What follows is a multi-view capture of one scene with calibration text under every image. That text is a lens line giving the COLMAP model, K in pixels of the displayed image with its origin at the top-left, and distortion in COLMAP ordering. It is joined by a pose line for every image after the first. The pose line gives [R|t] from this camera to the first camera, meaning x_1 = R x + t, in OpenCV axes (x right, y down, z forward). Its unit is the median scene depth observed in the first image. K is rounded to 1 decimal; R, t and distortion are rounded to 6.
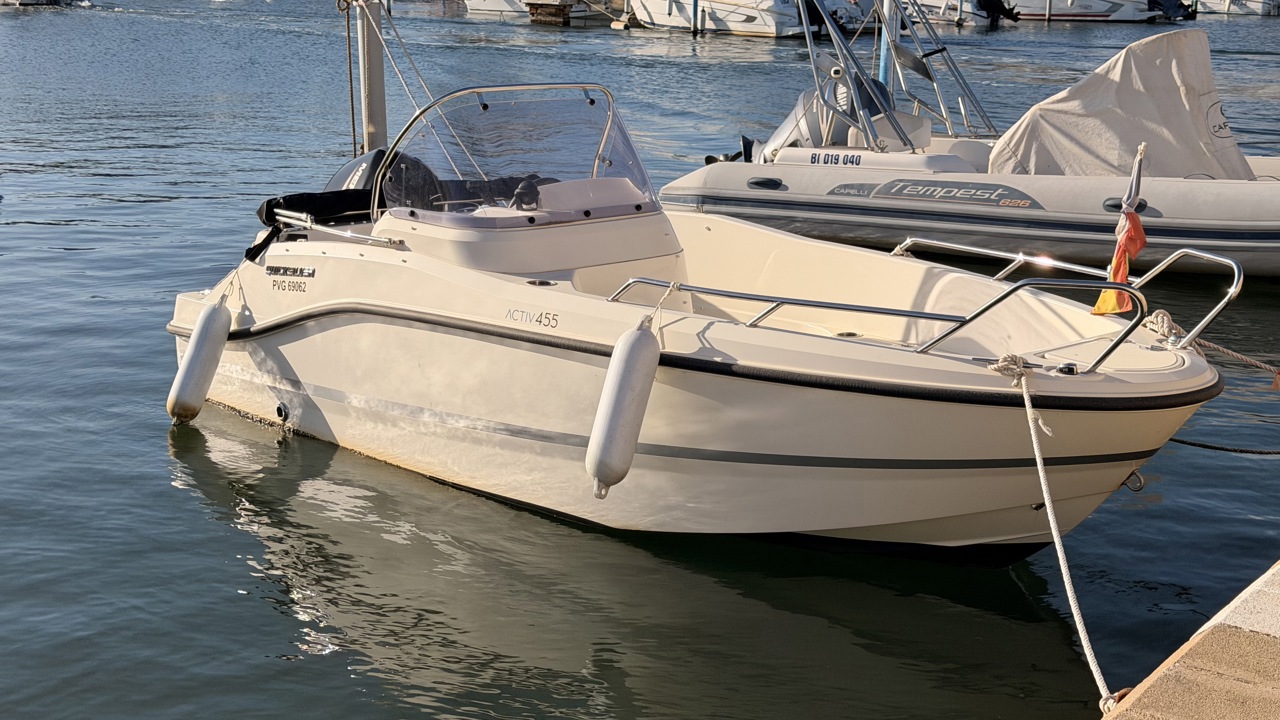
lens RADIAL K [[1940.2, 0, 640.0], [0, 1940.2, 360.0], [0, 0, 1]] dist [0.250581, 2.424348]
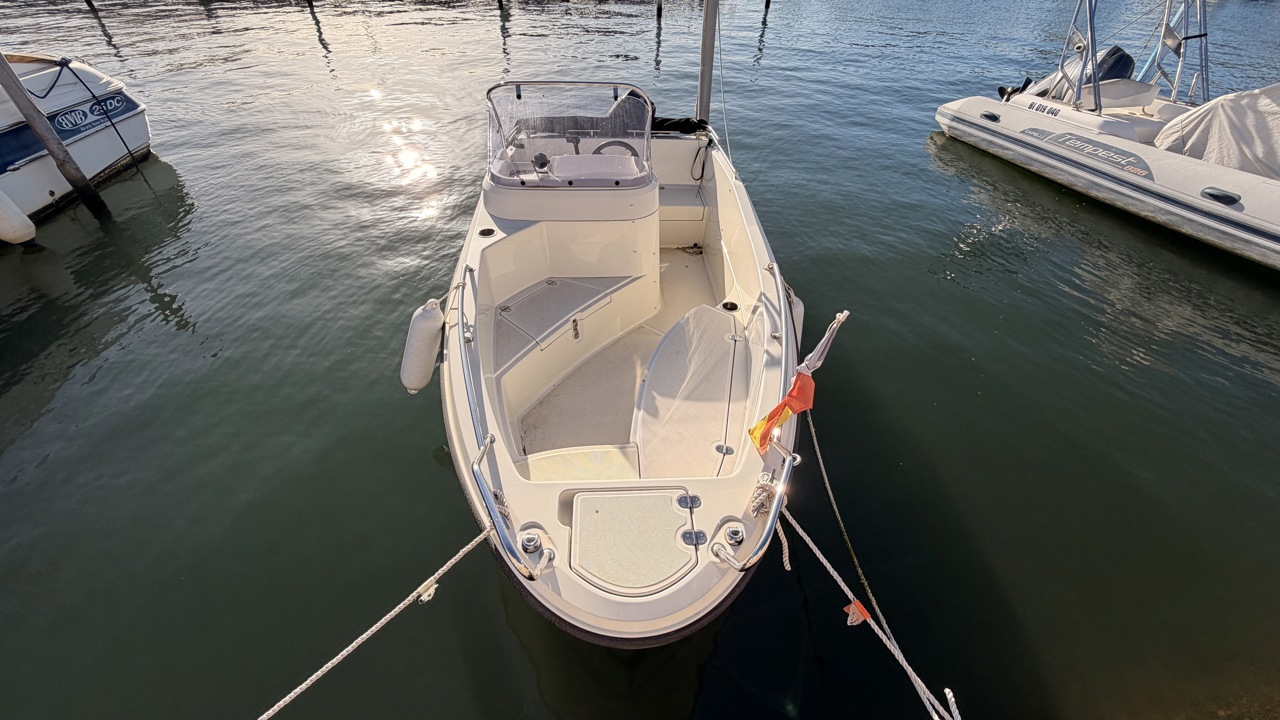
lens RADIAL K [[504.2, 0, 640.0], [0, 504.2, 360.0], [0, 0, 1]] dist [0.018330, 0.000456]
pose [[0.740270, 0.439939, -0.508384, 0.275702], [-0.144343, 0.842543, 0.518929, -0.169645], [0.656632, -0.310766, 0.687211, 0.699815]]
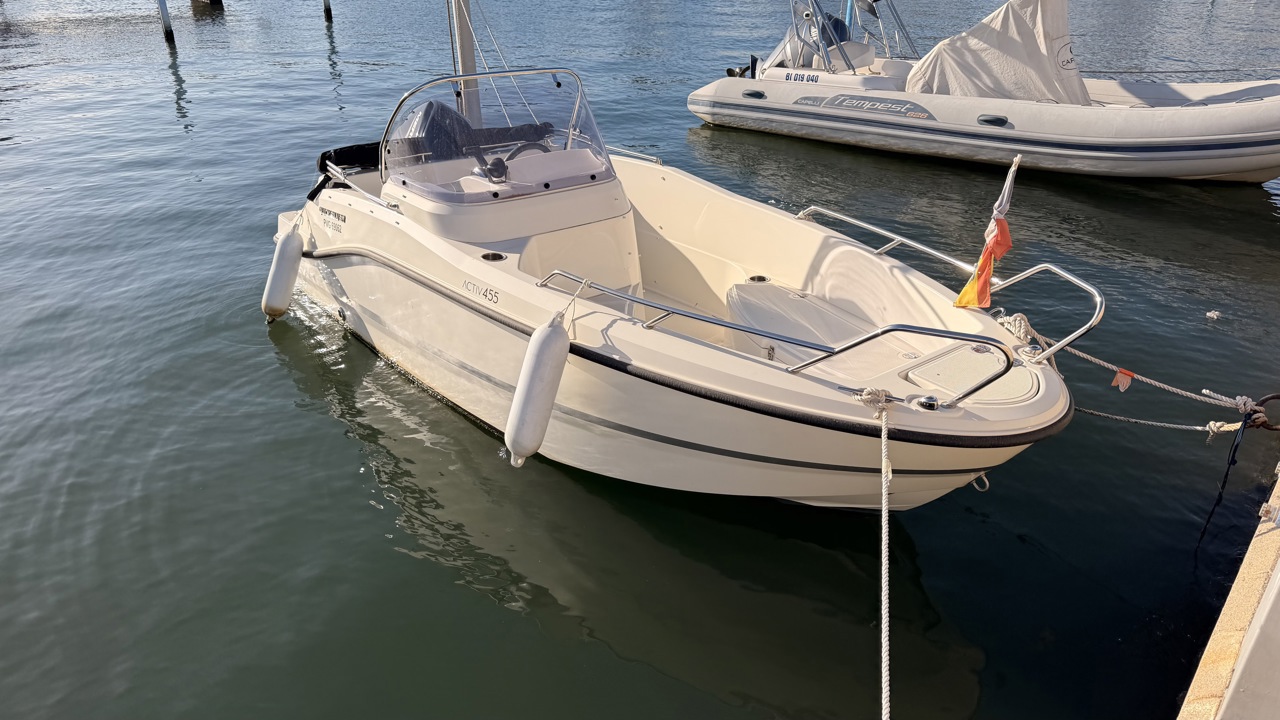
lens RADIAL K [[885.3, 0, 640.0], [0, 885.3, 360.0], [0, 0, 1]] dist [0.194360, -0.001734]
pose [[0.994619, 0.046848, -0.092402, 0.085354], [-0.022480, 0.968258, 0.248939, -0.107142], [0.101132, -0.245522, 0.964101, 0.418587]]
